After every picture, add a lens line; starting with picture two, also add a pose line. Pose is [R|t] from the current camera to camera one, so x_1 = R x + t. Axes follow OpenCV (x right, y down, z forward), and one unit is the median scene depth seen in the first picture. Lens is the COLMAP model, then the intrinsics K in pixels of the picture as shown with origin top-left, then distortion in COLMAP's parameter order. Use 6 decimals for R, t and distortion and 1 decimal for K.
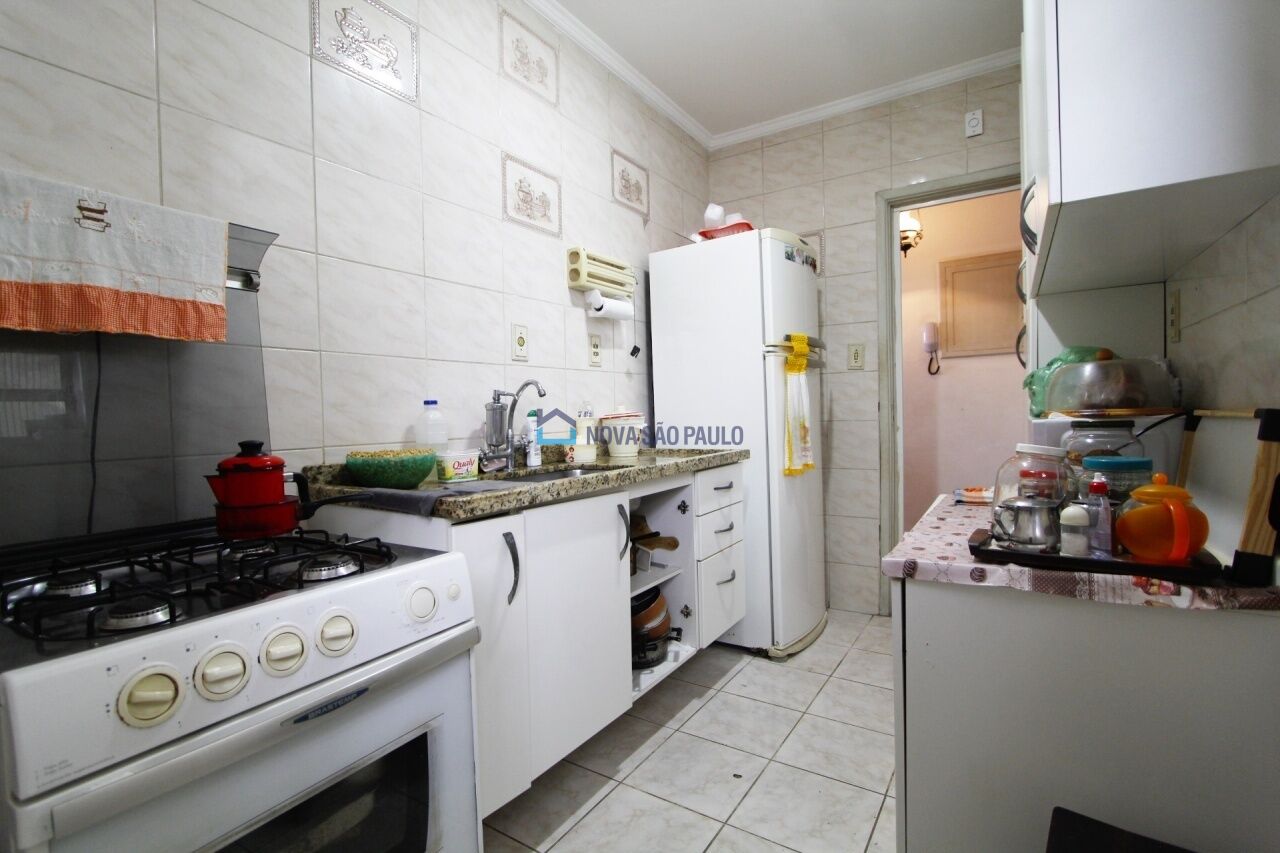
lens RADIAL K [[587.9, 0, 638.8], [0, 587.9, 433.0], [0, 0, 1]] dist [-0.014599, 0.001581]
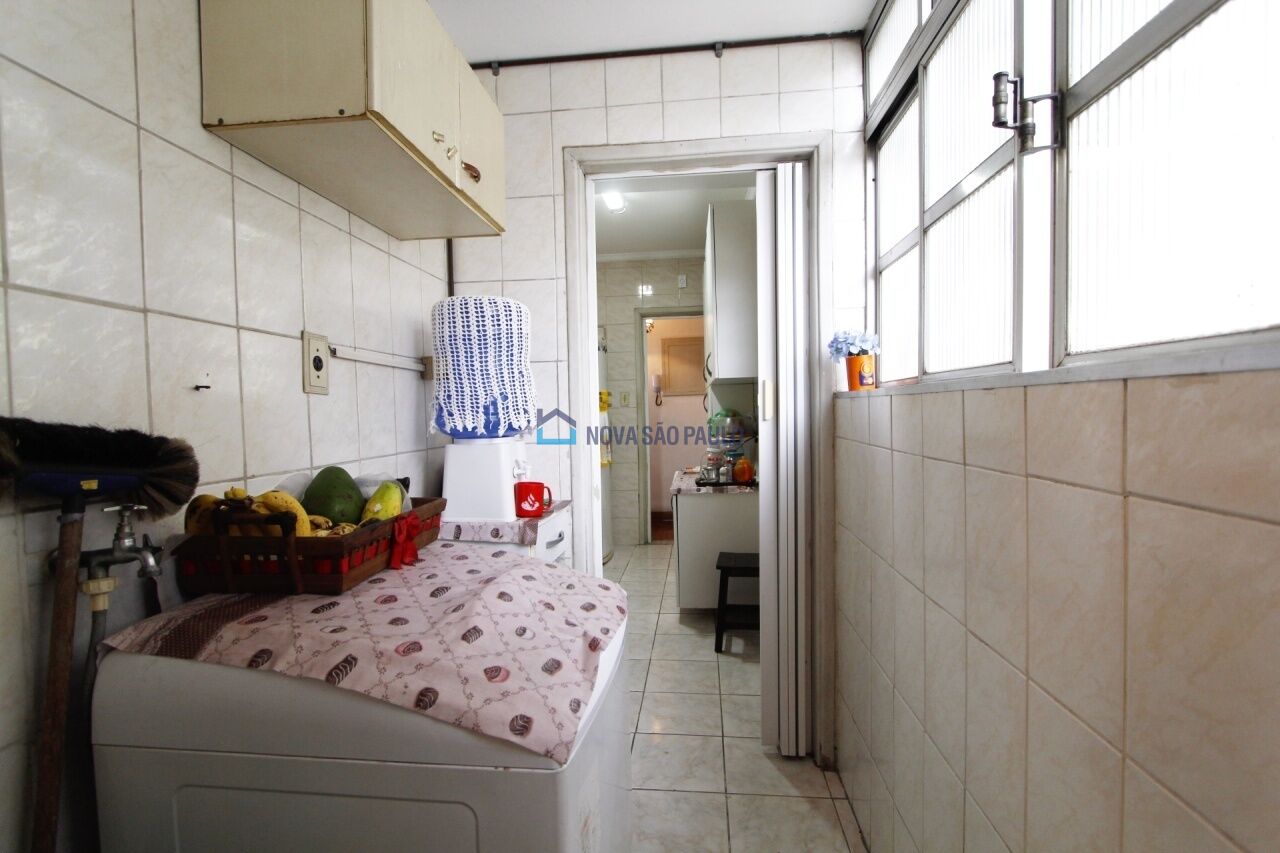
lens RADIAL K [[587.9, 0, 638.8], [0, 587.9, 433.0], [0, 0, 1]] dist [-0.014599, 0.001581]
pose [[0.887533, -0.013183, 0.460555, -0.696508], [0.016608, 0.999856, -0.003386, -0.037425], [-0.460444, 0.010654, 0.887625, -1.002689]]
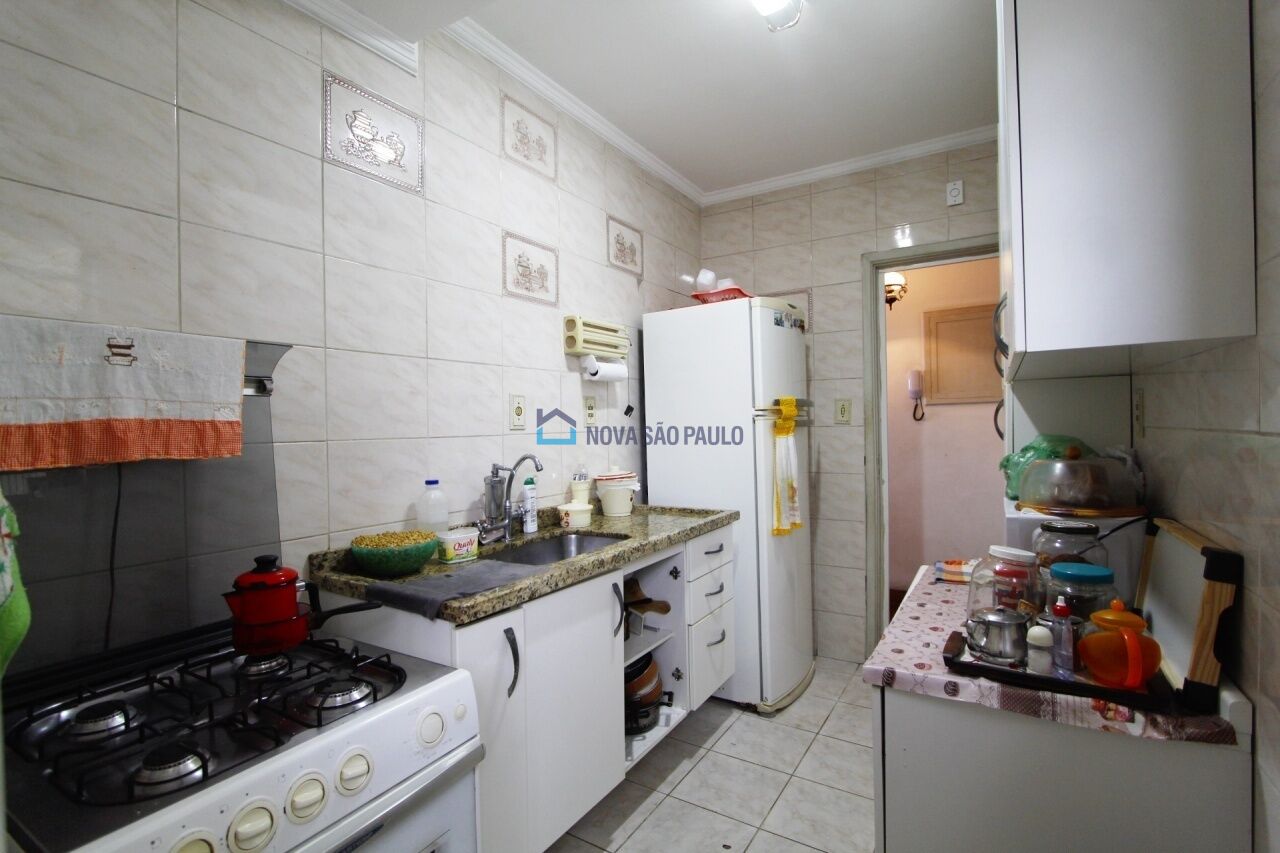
lens RADIAL K [[587.9, 0, 638.8], [0, 587.9, 433.0], [0, 0, 1]] dist [-0.014599, 0.001581]
pose [[0.999857, 0.006089, 0.015797, -0.006908], [-0.005761, 0.999768, -0.020747, -0.118073], [-0.015919, 0.020653, 0.999660, -0.041077]]
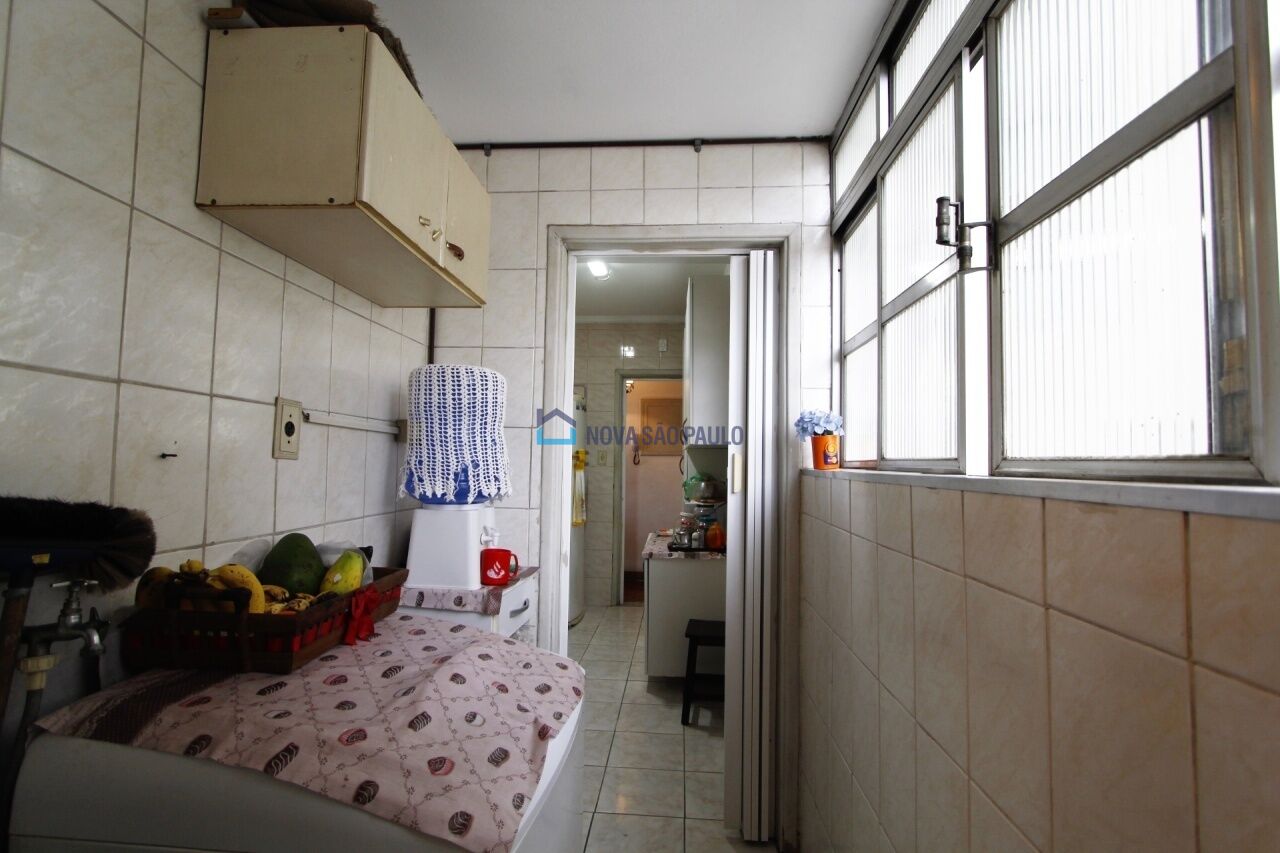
lens RADIAL K [[587.6, 0, 640.5], [0, 587.6, 433.3], [0, 0, 1]] dist [-0.014044, 0.001540]
pose [[0.869440, 0.062832, 0.490028, -0.690795], [-0.018684, 0.995352, -0.094476, -0.066113], [-0.493686, 0.072986, 0.866572, -1.028165]]
